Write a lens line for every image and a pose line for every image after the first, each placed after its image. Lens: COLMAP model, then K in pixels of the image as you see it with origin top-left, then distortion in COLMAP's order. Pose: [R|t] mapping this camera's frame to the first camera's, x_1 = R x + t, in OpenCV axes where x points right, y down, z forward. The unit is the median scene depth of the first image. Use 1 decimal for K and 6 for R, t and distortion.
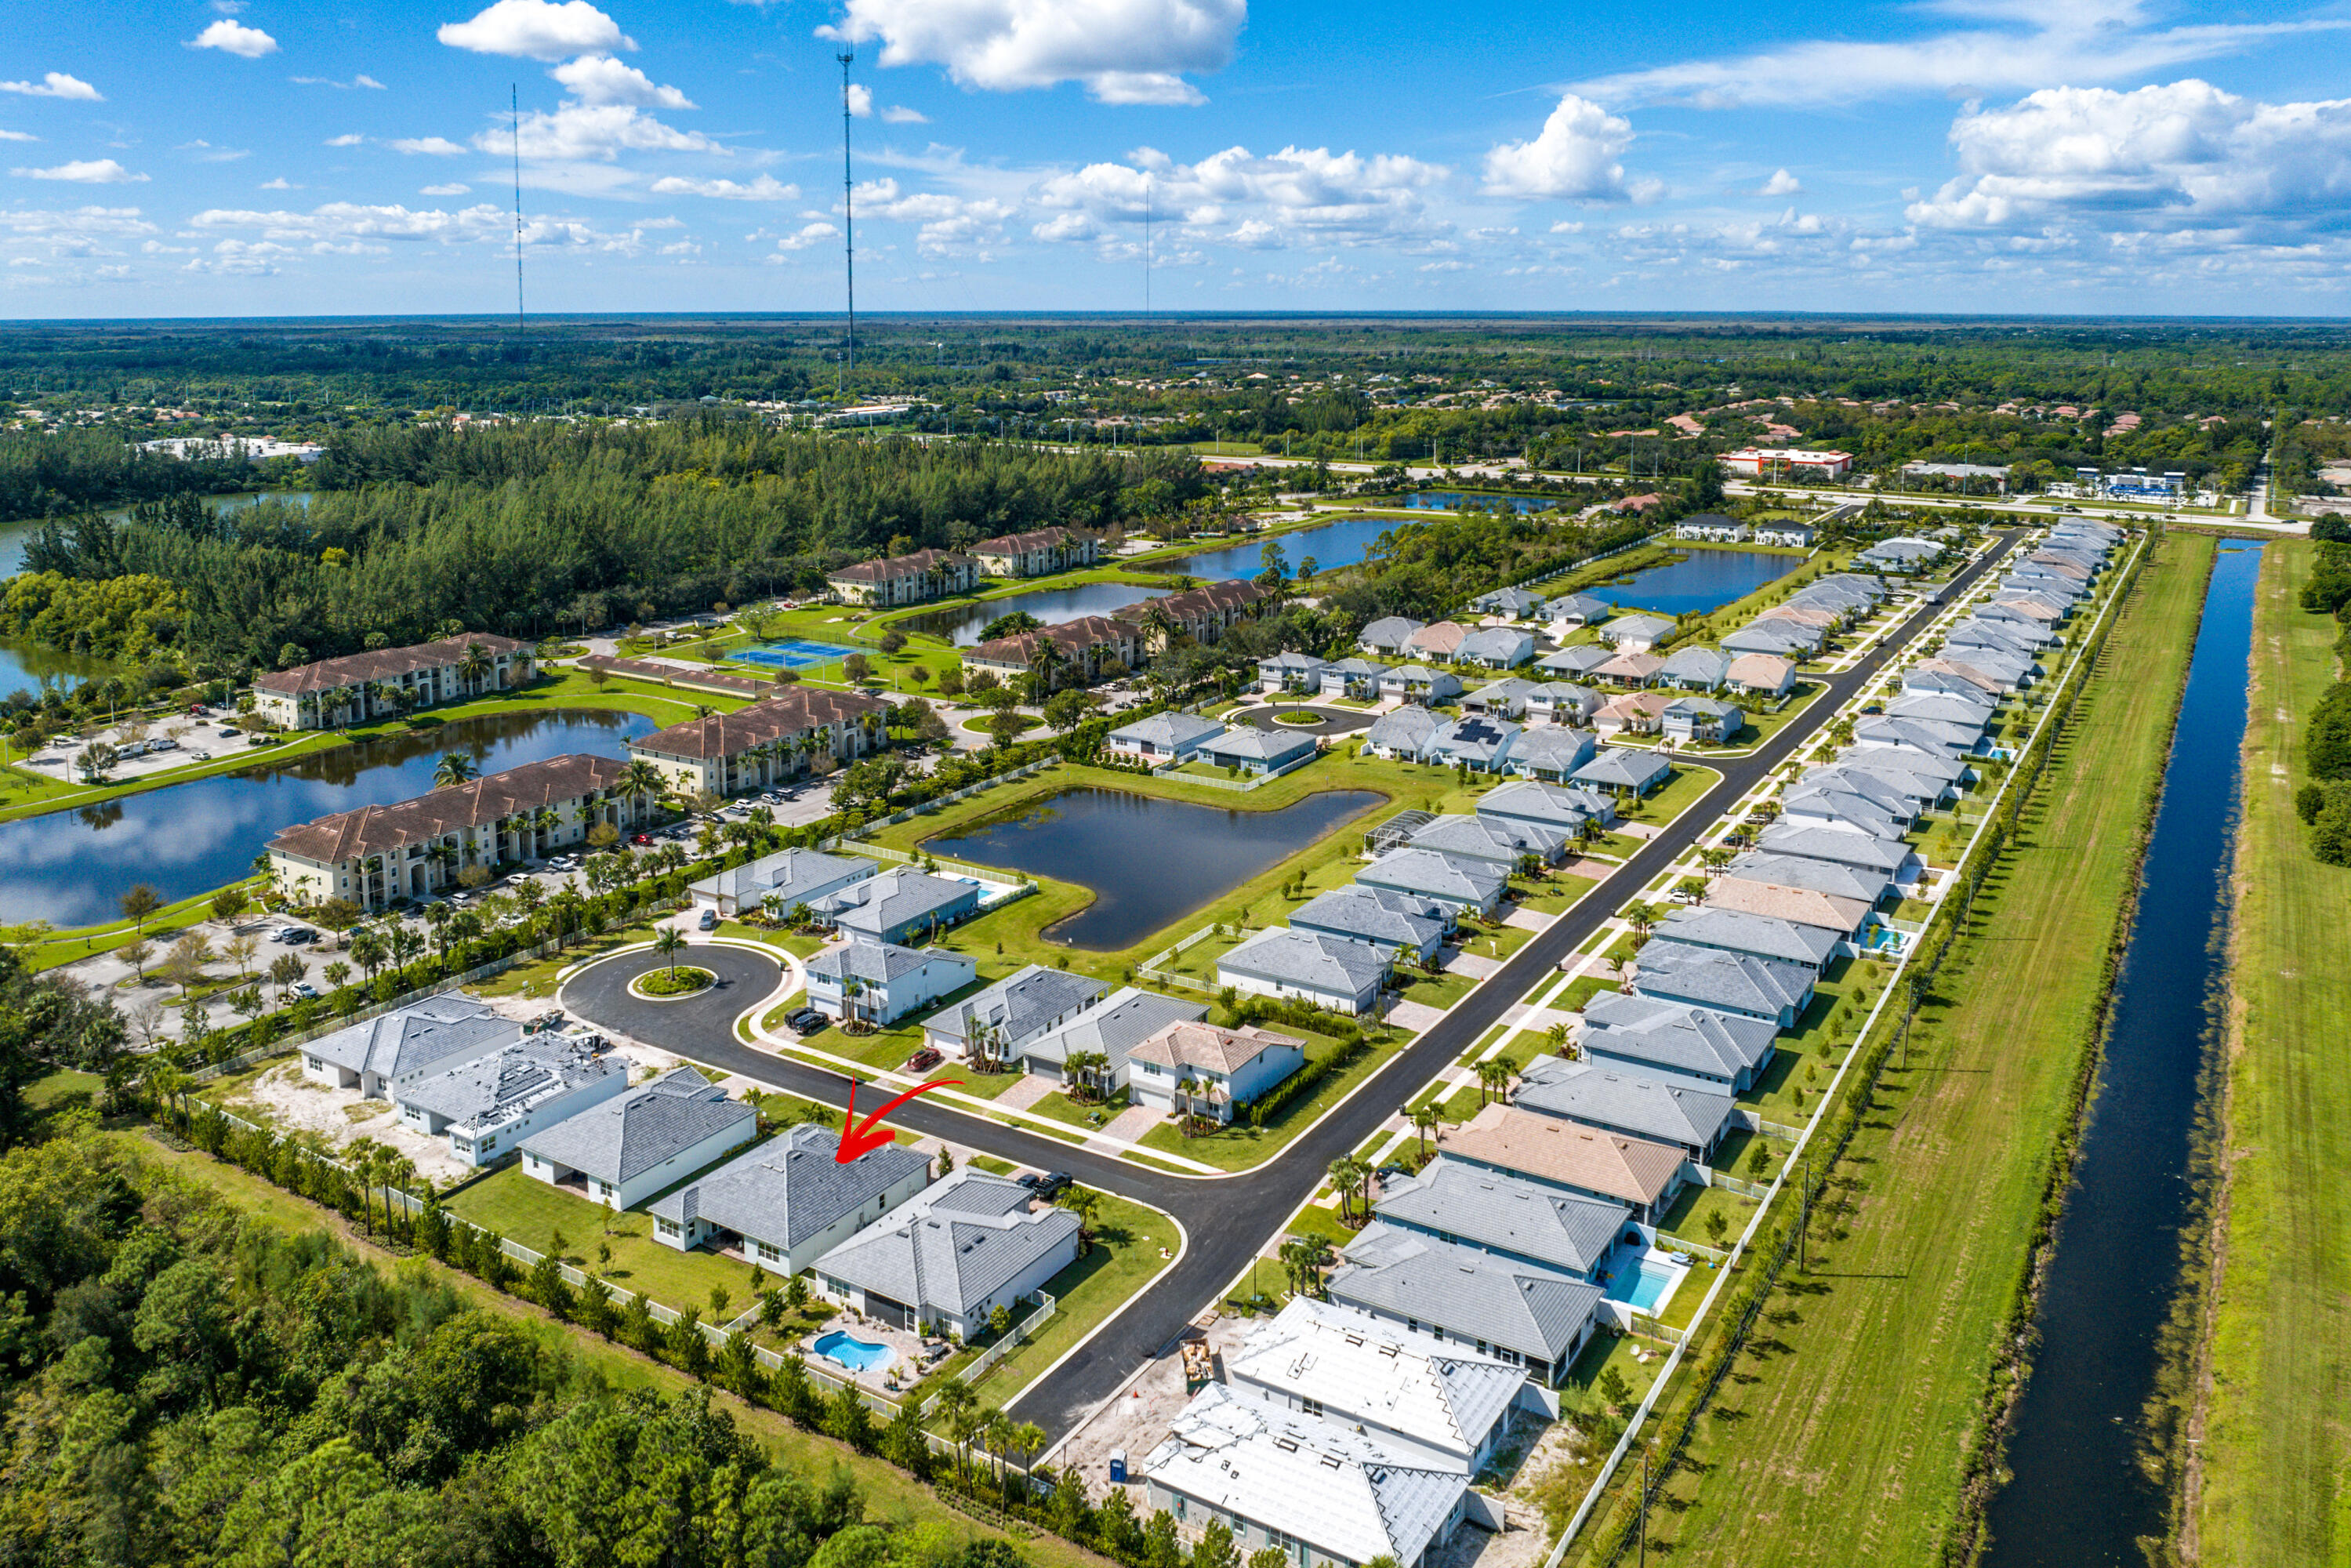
lens RADIAL K [[1705.3, 0, 1175.5], [0, 1705.3, 784.0], [0, 0, 1]] dist [-0.030978, -0.001759]
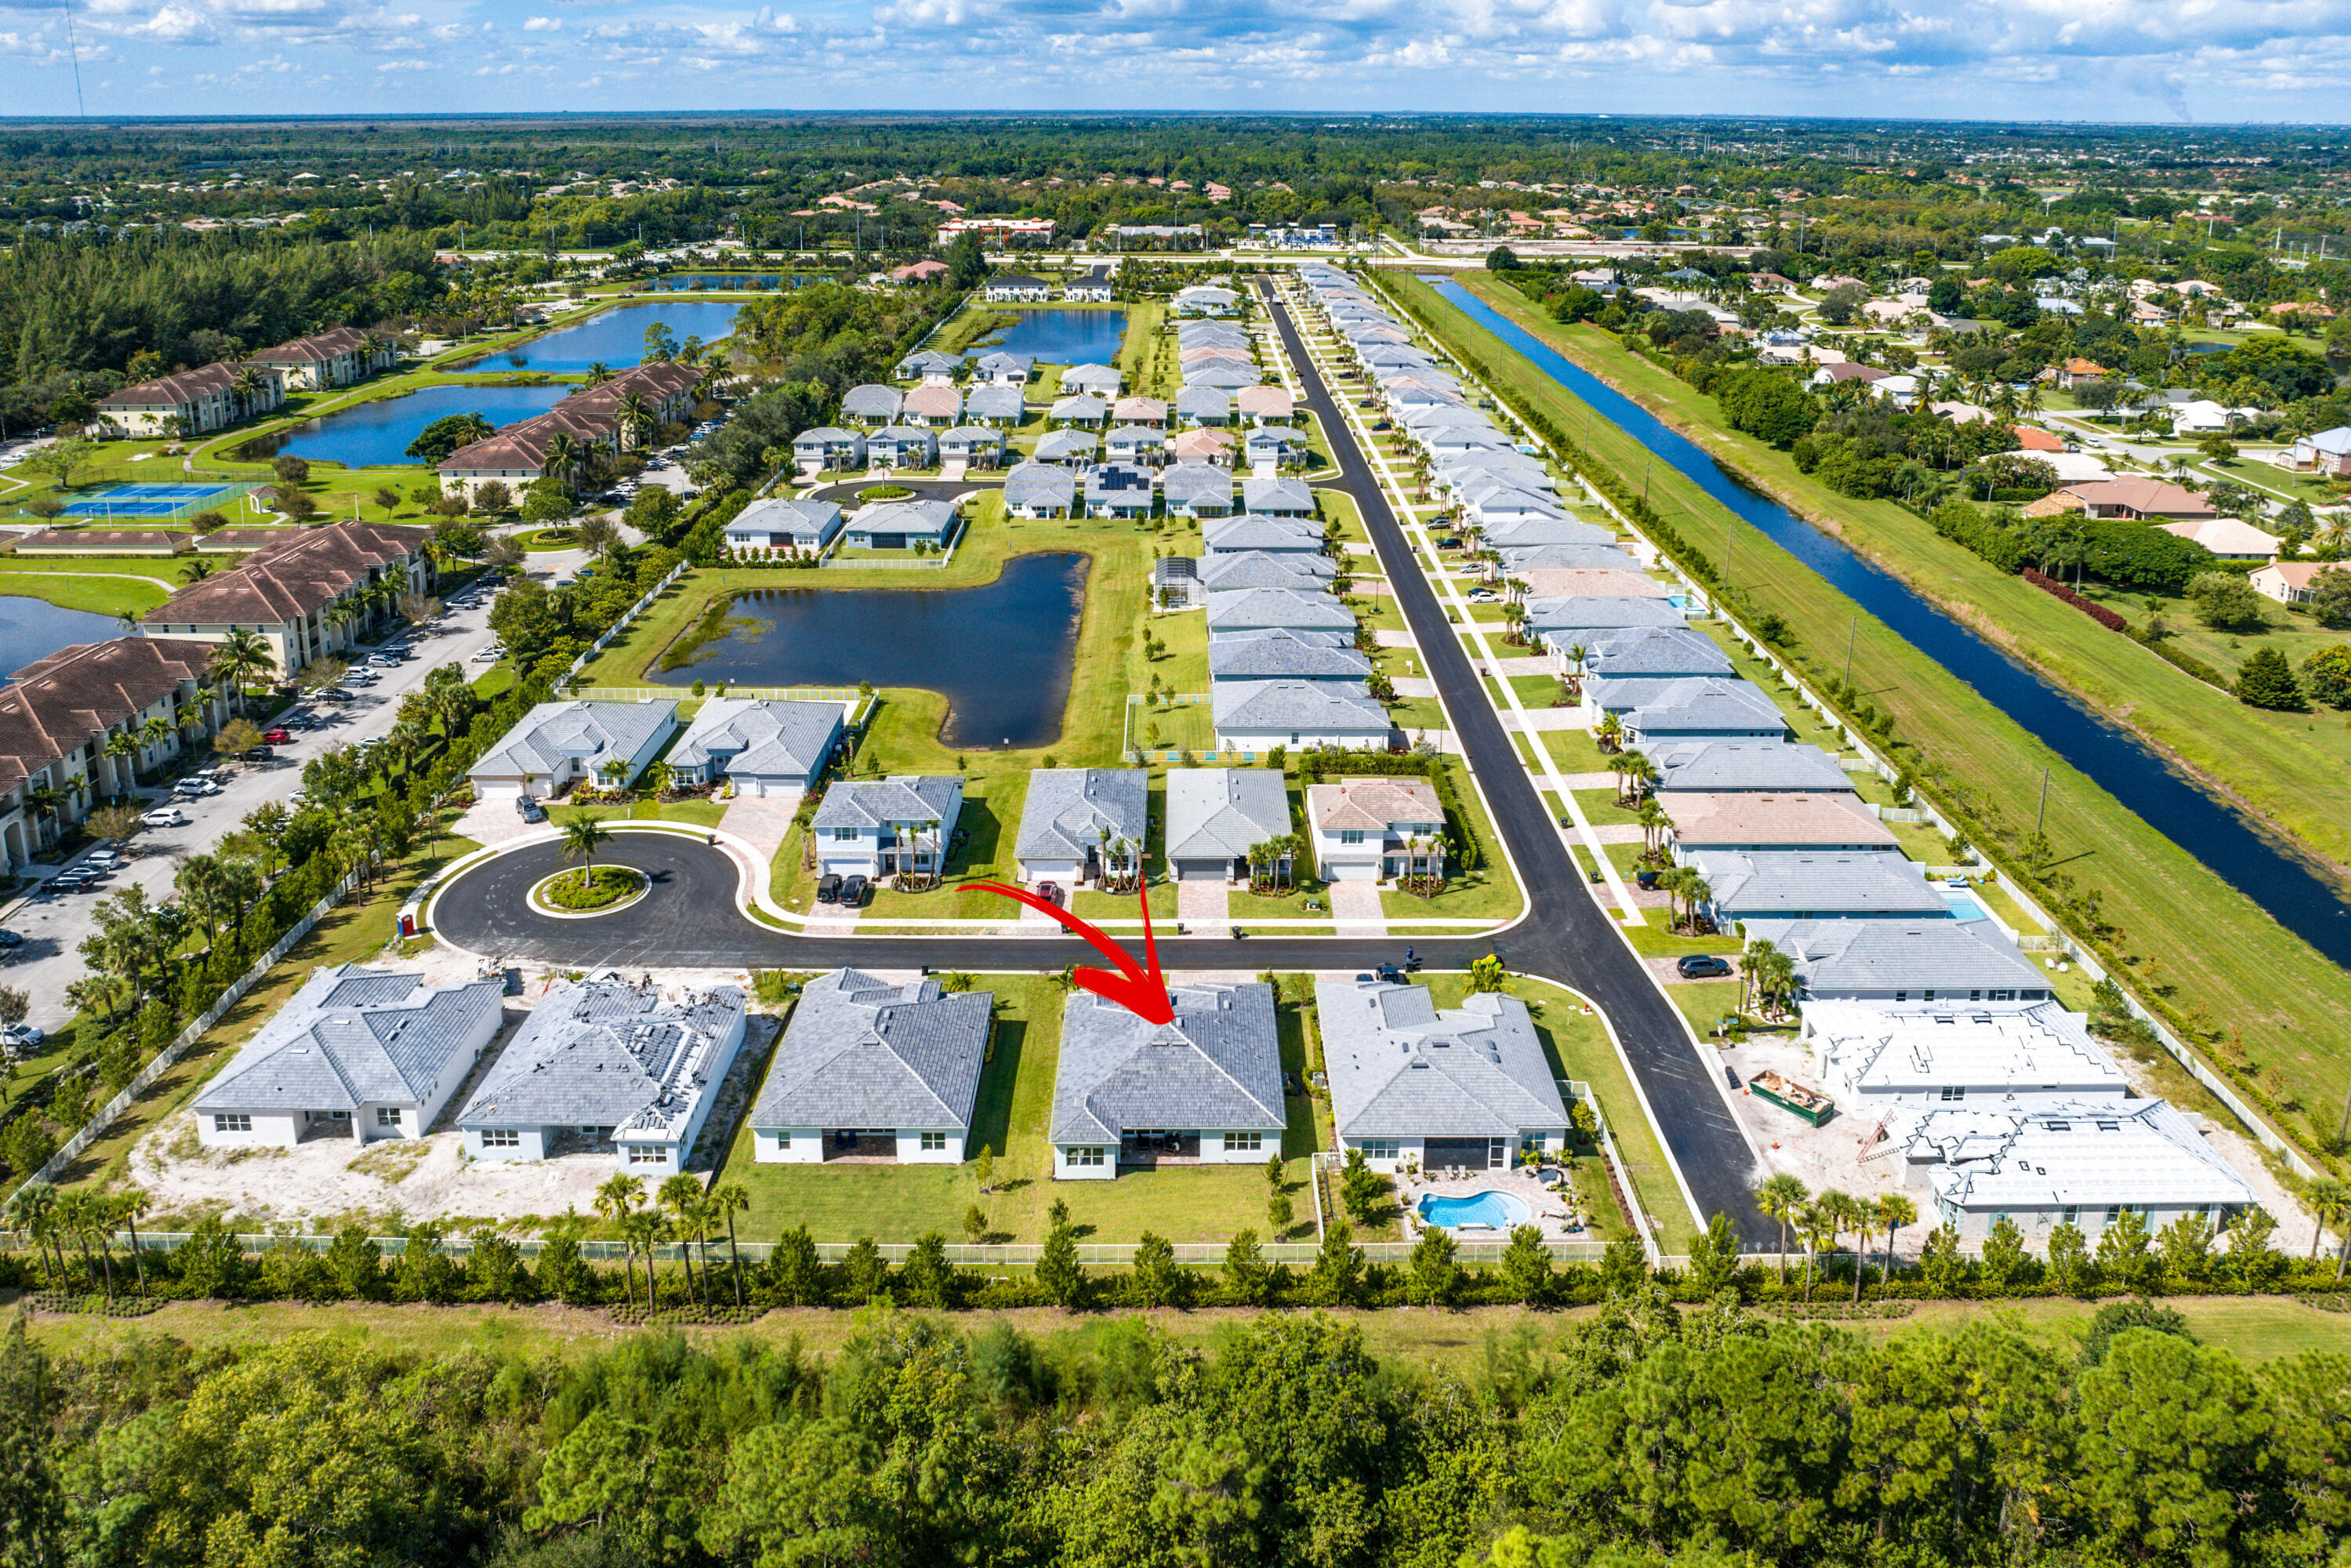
lens RADIAL K [[1636.4, 0, 1178.4], [0, 1636.4, 738.1], [0, 0, 1]] dist [-0.037508, -0.006524]
pose [[0.847373, -0.185031, 0.497717, -0.371666], [0.135164, 0.981610, 0.134803, -0.008861], [-0.513507, -0.046955, 0.856800, 0.228648]]
